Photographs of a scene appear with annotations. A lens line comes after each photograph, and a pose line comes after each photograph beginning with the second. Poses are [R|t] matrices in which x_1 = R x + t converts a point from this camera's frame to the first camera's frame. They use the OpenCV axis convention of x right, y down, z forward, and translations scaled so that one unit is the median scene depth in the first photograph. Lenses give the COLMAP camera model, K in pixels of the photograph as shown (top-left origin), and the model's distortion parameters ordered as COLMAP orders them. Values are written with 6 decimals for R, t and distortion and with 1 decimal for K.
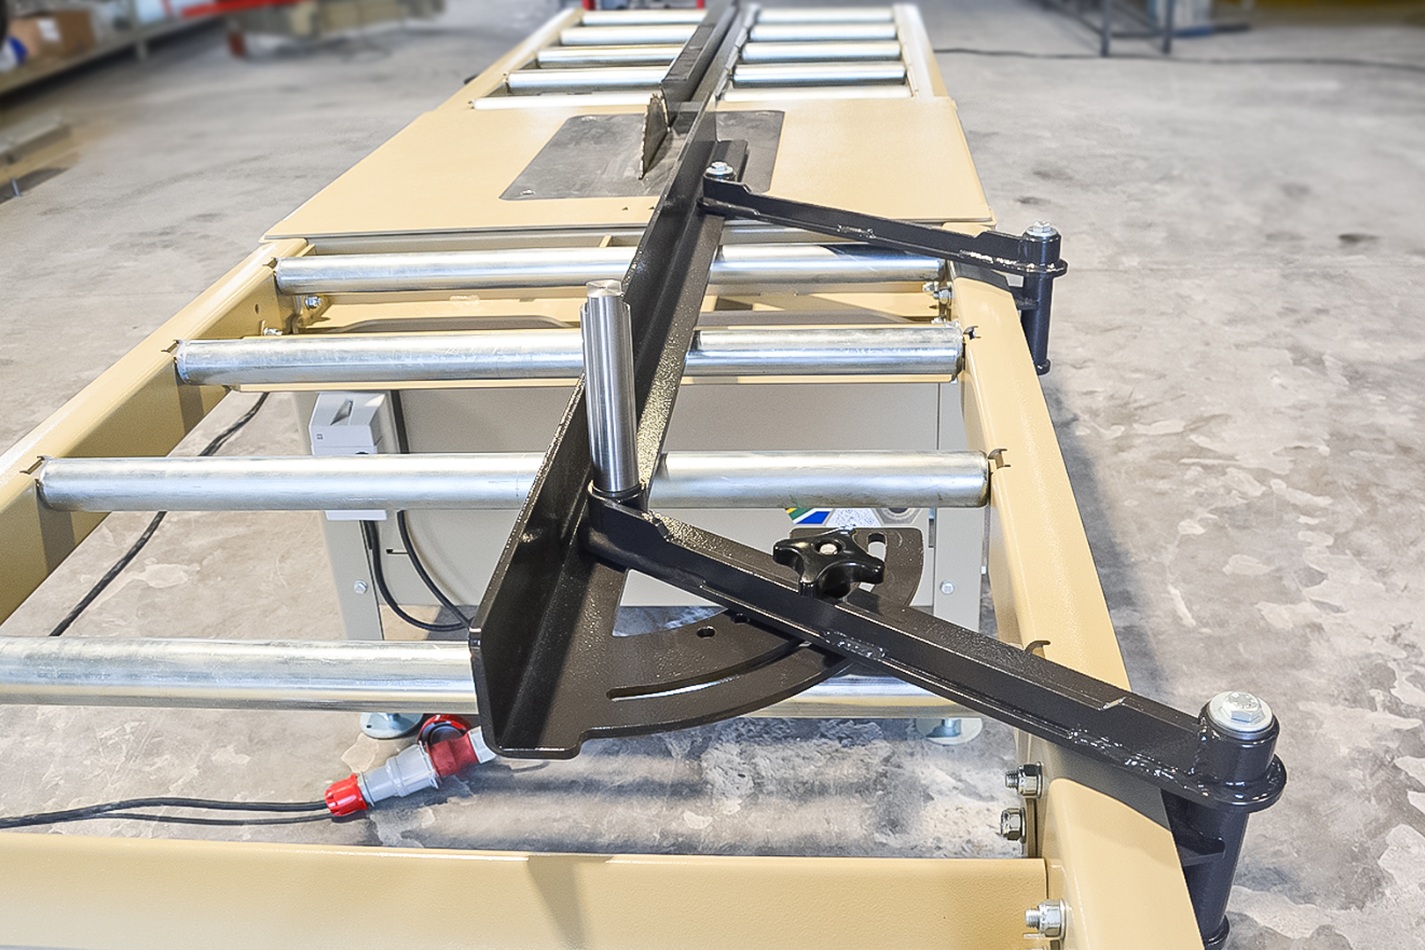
lens RADIAL K [[1382.2, 0, 715.2], [0, 1382.2, 523.0], [0, 0, 1]] dist [-0.125298, 0.012106]
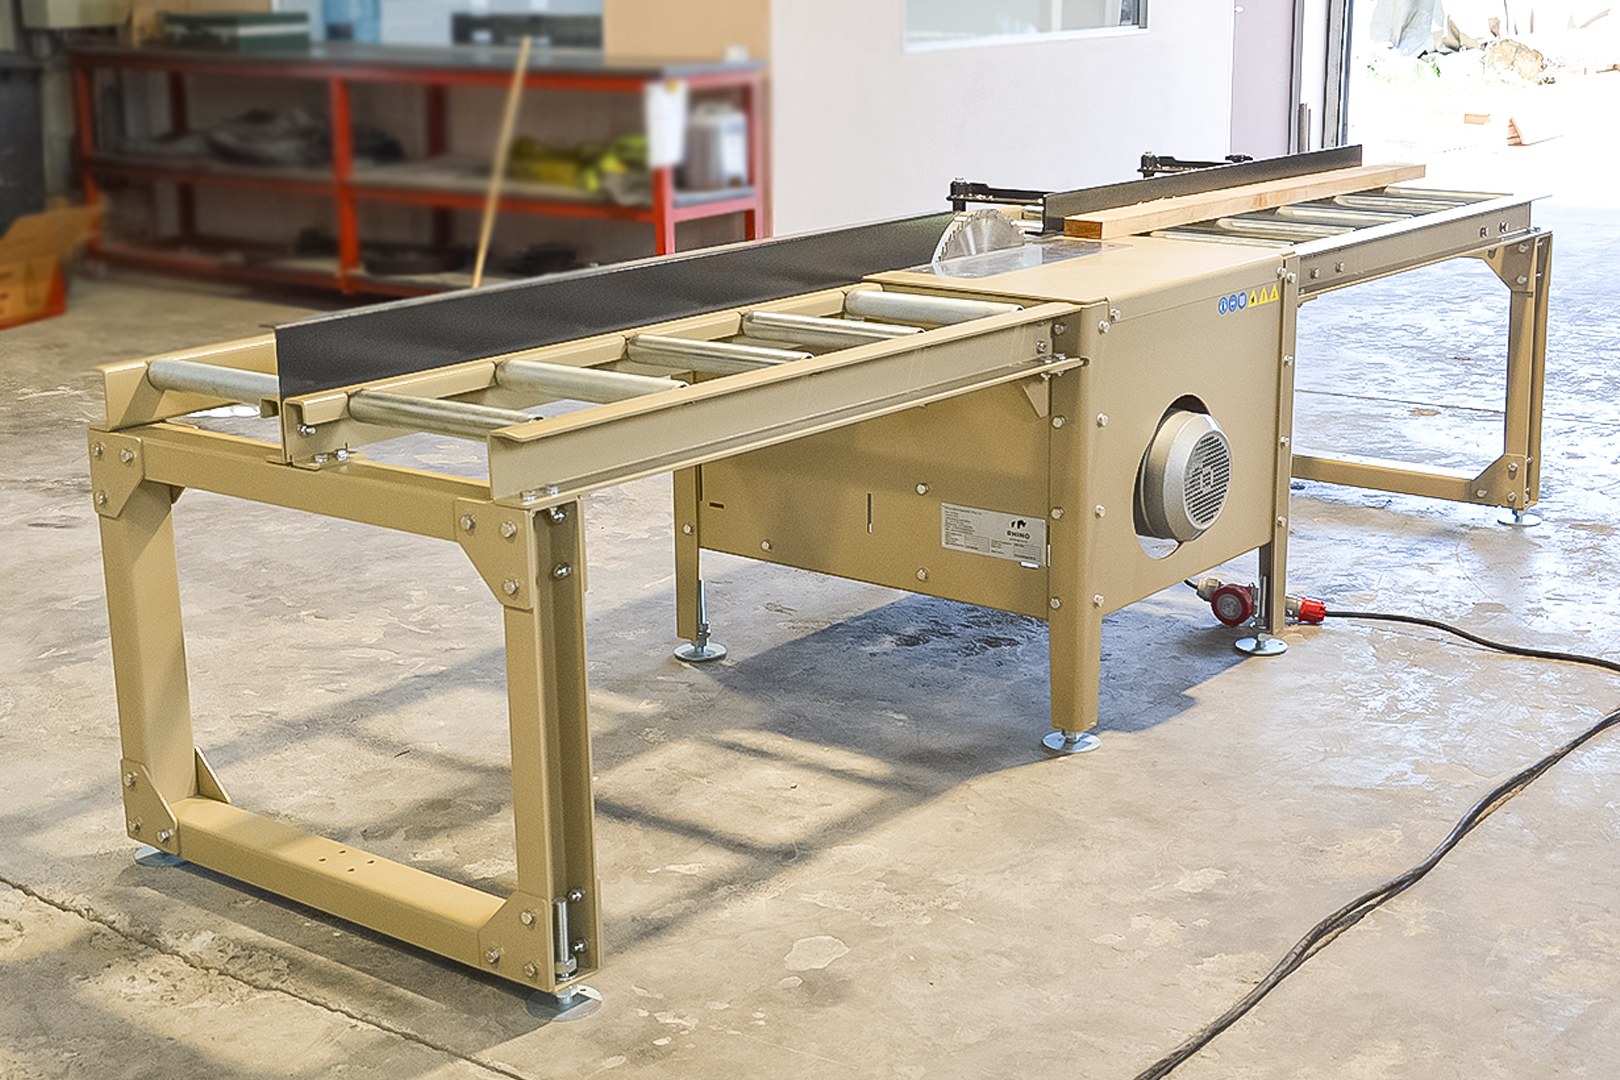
lens RADIAL K [[2372.5, 0, 810.0], [0, 2372.5, 540.0], [0, 0, 1]] dist [-0.045292, 0.434688]
pose [[-0.832726, -0.094228, 0.545608, -1.127479], [0.295296, 0.757988, 0.581597, -1.401618], [-0.468367, 0.645427, -0.603371, 2.582225]]
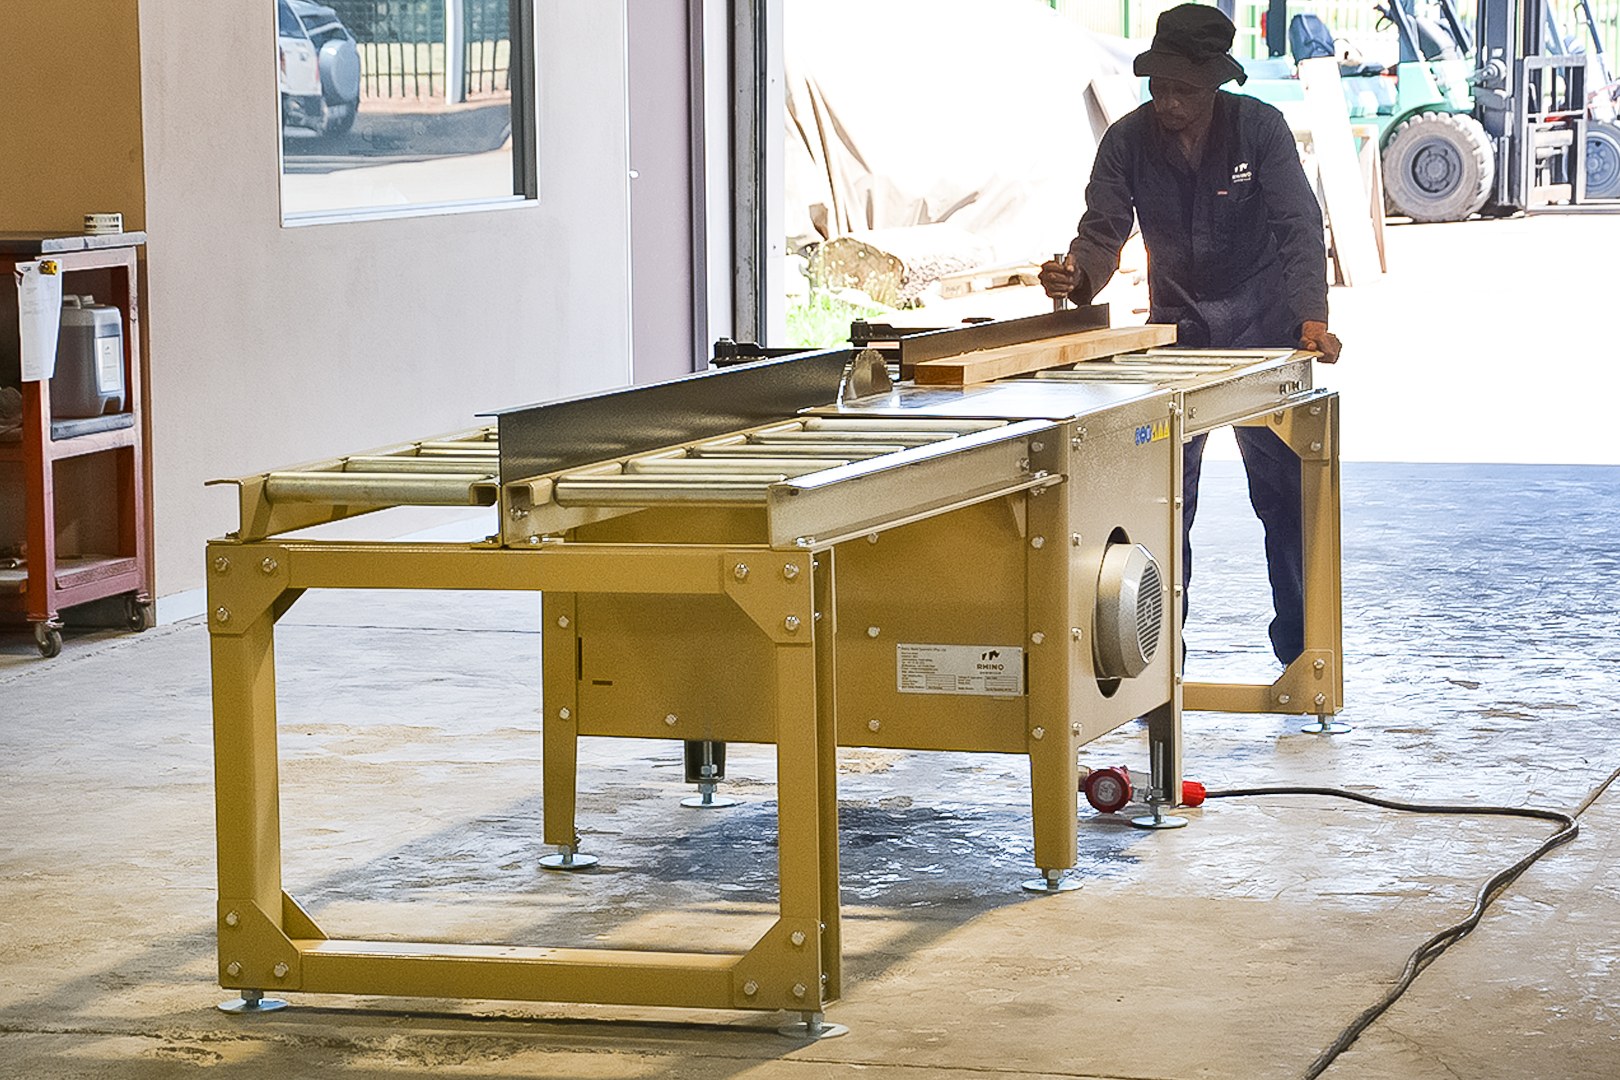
lens RADIAL K [[5119.8, 0, 880.8], [0, 5119.8, 483.4], [0, 0, 1]] dist [0.011361, 15.163784]
pose [[-0.973006, 0.025887, 0.229325, -1.051303], [0.145684, 0.839573, 0.523349, -2.500346], [-0.178987, 0.542630, -0.820680, 4.632633]]
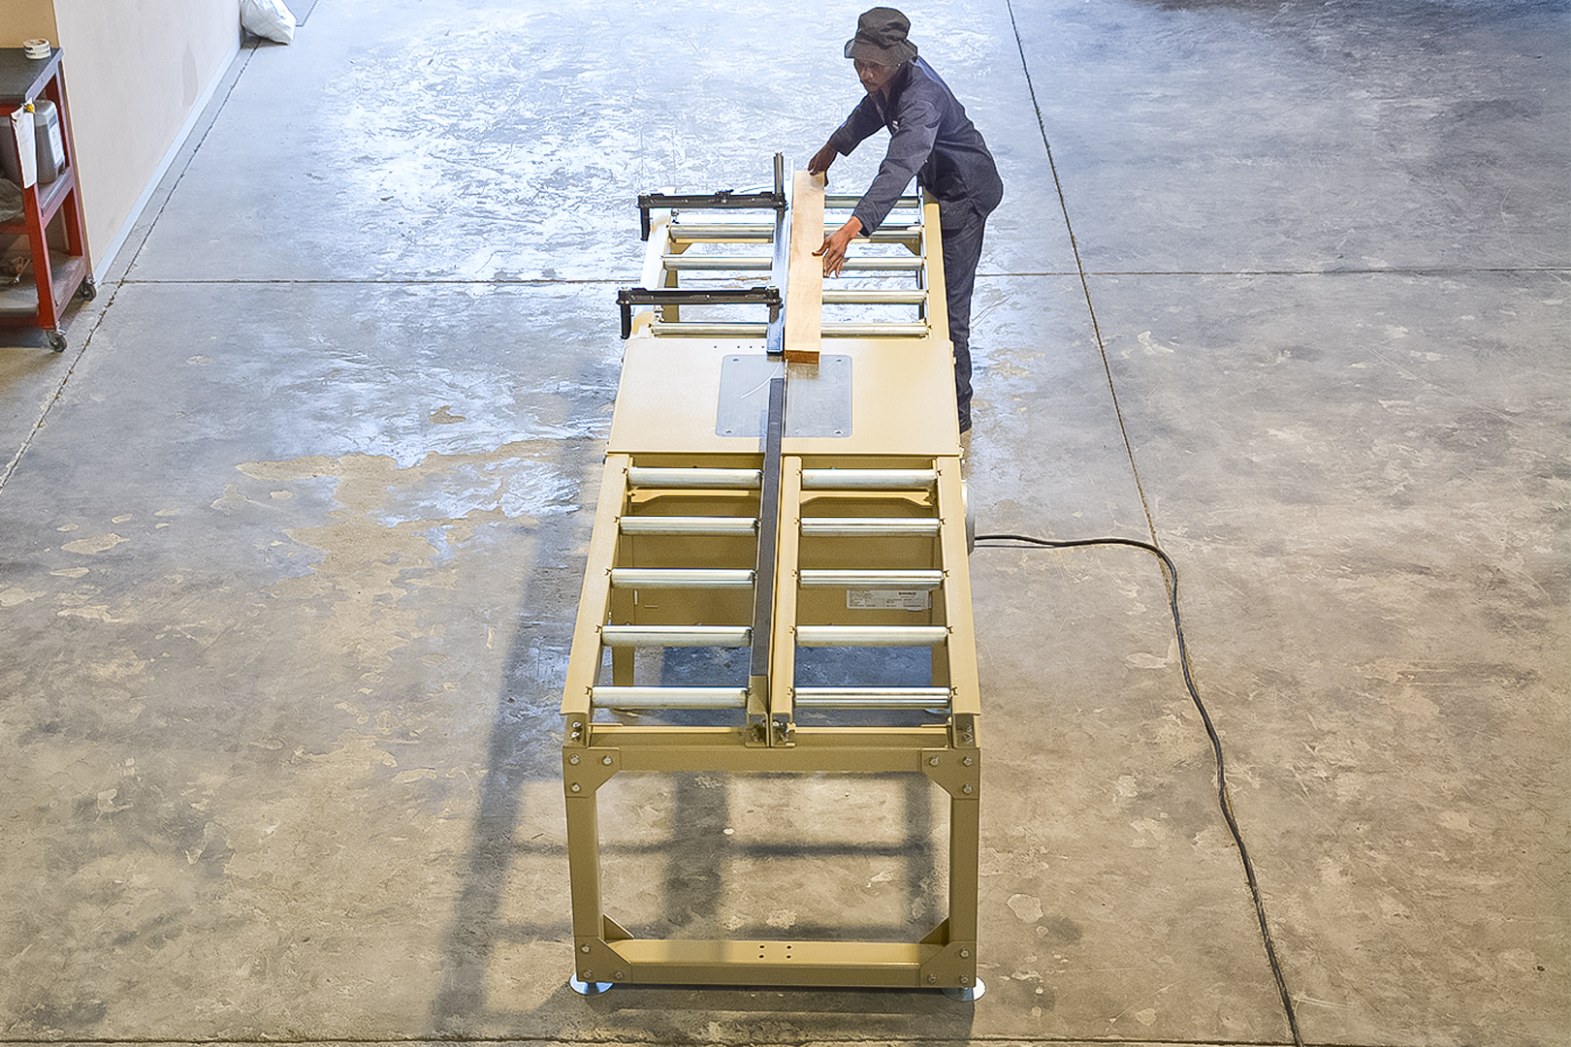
lens RADIAL K [[2756.9, 0, 785.5], [0, 2756.9, 523.5], [0, 0, 1]] dist [0.105161, 0.203493]
pose [[-0.997155, 0.066521, -0.035446, 0.102021], [0.008968, 0.571631, 0.820462, -3.227376], [0.074840, 0.817810, -0.570601, 3.277420]]
